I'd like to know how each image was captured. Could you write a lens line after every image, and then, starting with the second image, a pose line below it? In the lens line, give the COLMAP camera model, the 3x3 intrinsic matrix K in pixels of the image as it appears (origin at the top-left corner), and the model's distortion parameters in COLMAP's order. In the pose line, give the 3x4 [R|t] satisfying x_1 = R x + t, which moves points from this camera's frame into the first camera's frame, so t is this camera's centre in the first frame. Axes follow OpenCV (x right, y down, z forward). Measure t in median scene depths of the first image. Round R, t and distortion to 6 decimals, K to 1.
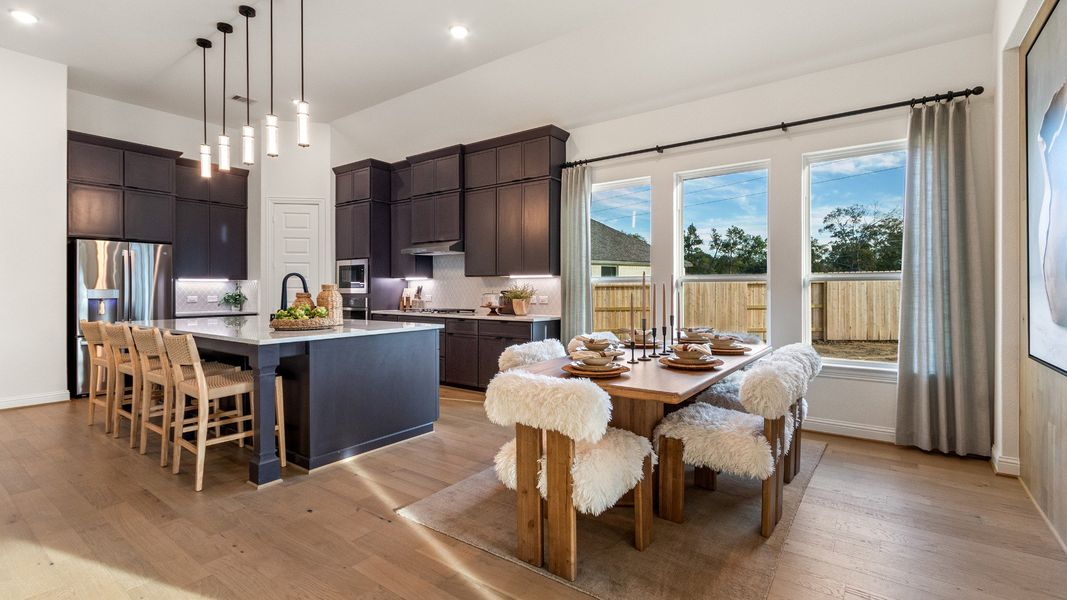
lens RADIAL K [[488.1, 0, 533.5], [0, 488.1, 300.0], [0, 0, 1]] dist [0.002161, 0.000162]
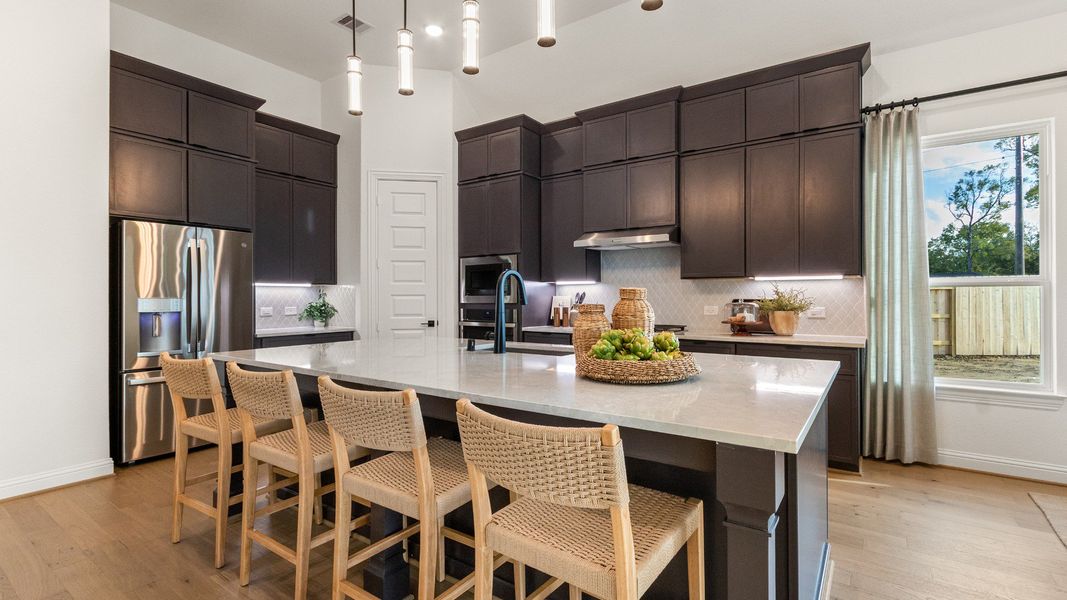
lens RADIAL K [[492.3, 0, 530.6], [0, 492.3, 302.7], [0, 0, 1]] dist [0.002317, 0.000258]
pose [[0.999889, -0.001774, 0.014761, -0.331328], [0.001931, 0.999942, -0.010601, -0.006382], [-0.014742, 0.010628, 0.999835, 0.279364]]
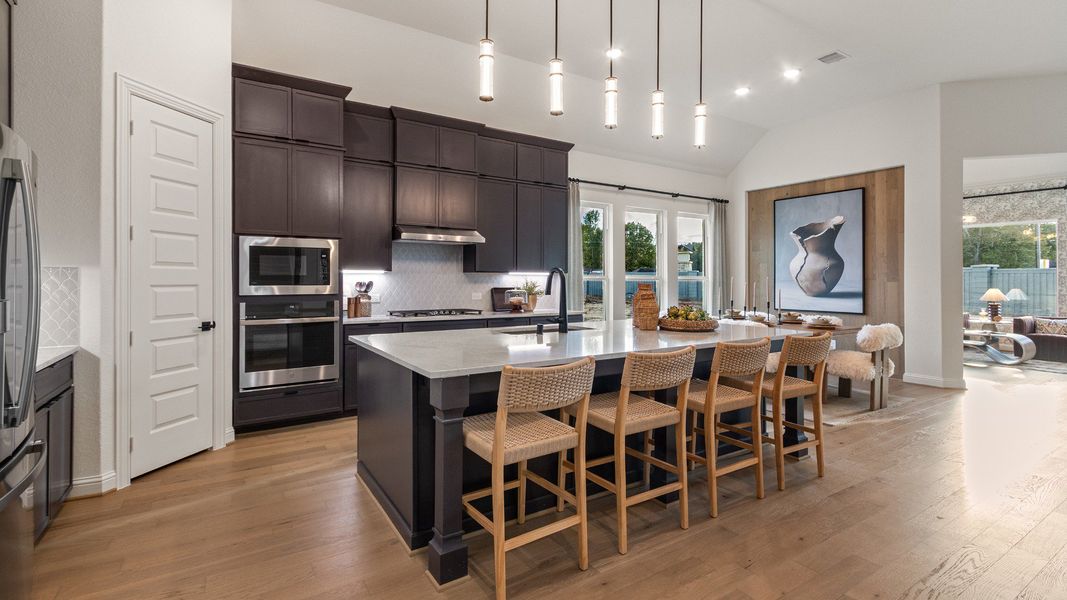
lens RADIAL K [[459.4, 0, 566.7], [0, 459.4, 290.8], [0, 0, 1]] dist [0.002168, 0.000173]
pose [[0.361730, -0.016768, 0.932132, -0.804517], [0.020178, 0.999745, 0.010154, -0.017583], [-0.932065, 0.015135, 0.361976, 0.506087]]
